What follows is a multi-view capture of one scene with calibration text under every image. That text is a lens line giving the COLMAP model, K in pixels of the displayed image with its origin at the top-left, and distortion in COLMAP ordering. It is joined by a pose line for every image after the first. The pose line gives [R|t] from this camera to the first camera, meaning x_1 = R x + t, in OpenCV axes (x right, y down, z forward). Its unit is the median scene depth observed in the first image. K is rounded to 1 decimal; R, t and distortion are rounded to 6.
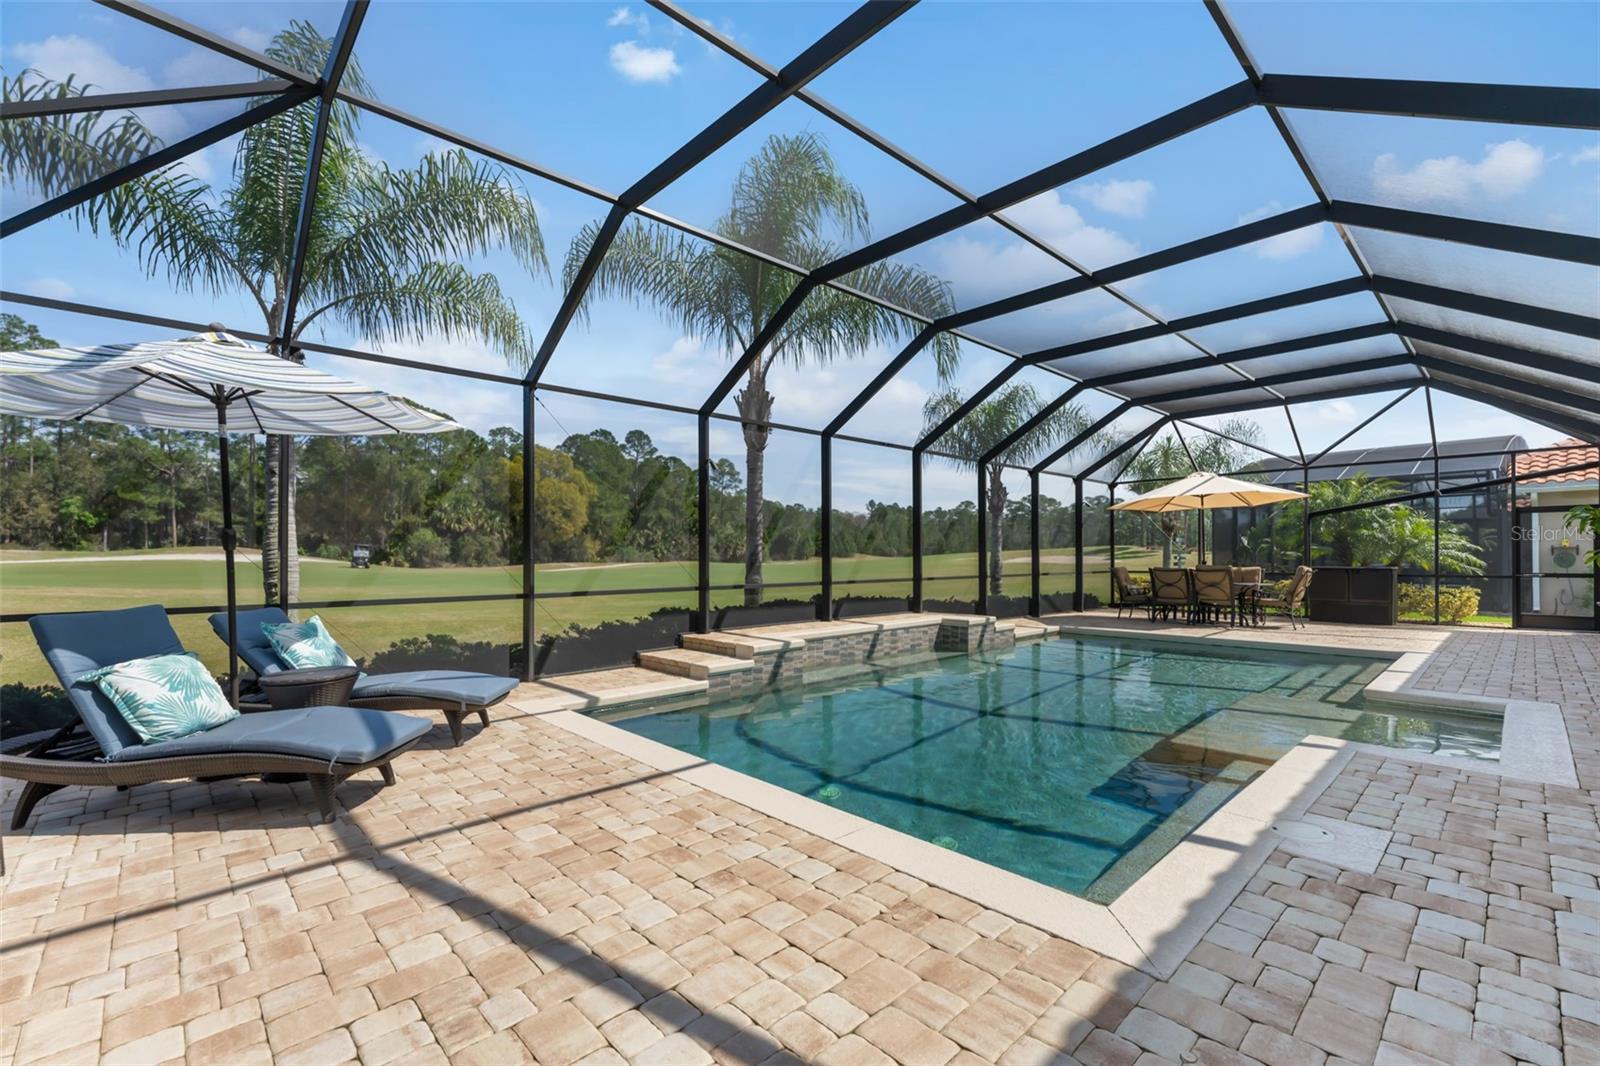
lens RADIAL K [[688.9, 0, 805.5], [0, 688.9, 549.3], [0, 0, 1]] dist [-0.001041, 0.000279]
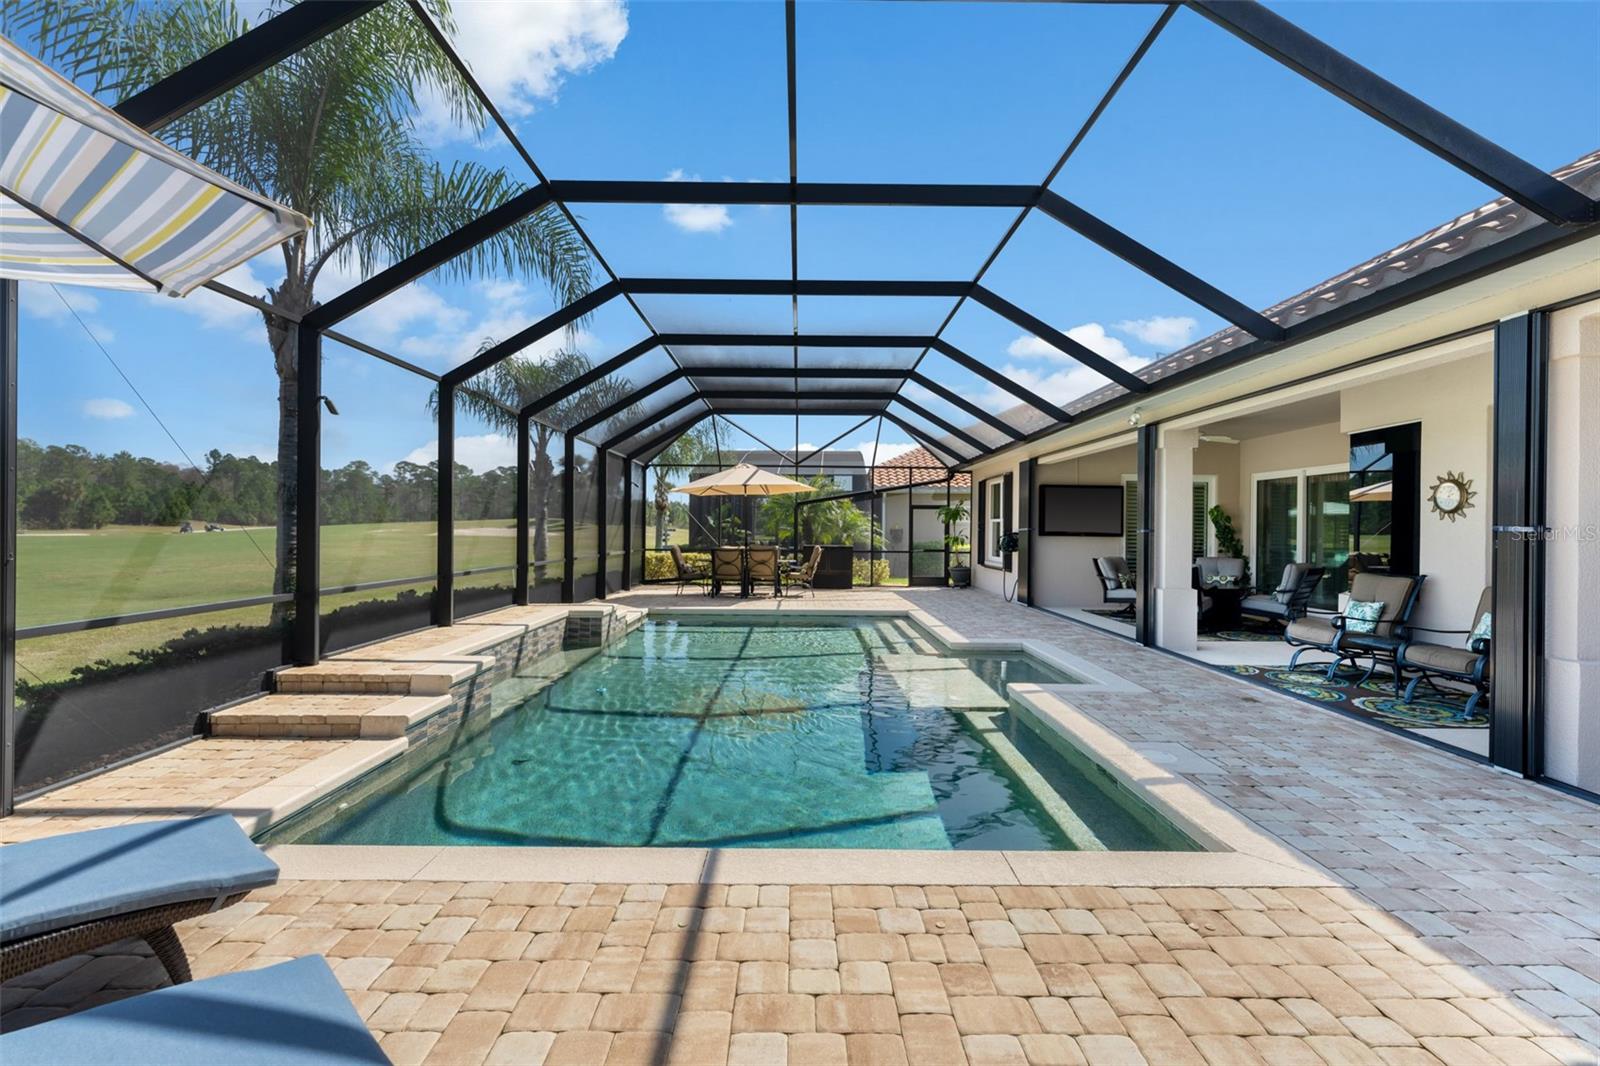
lens RADIAL K [[688.9, 0, 809.8], [0, 688.9, 526.7], [0, 0, 1]] dist [-0.001041, 0.000279]
pose [[0.681853, 0.011671, 0.731396, -0.269223], [-0.018828, 0.999821, 0.001597, -0.016789], [-0.731247, -0.014860, 0.681951, 0.188795]]
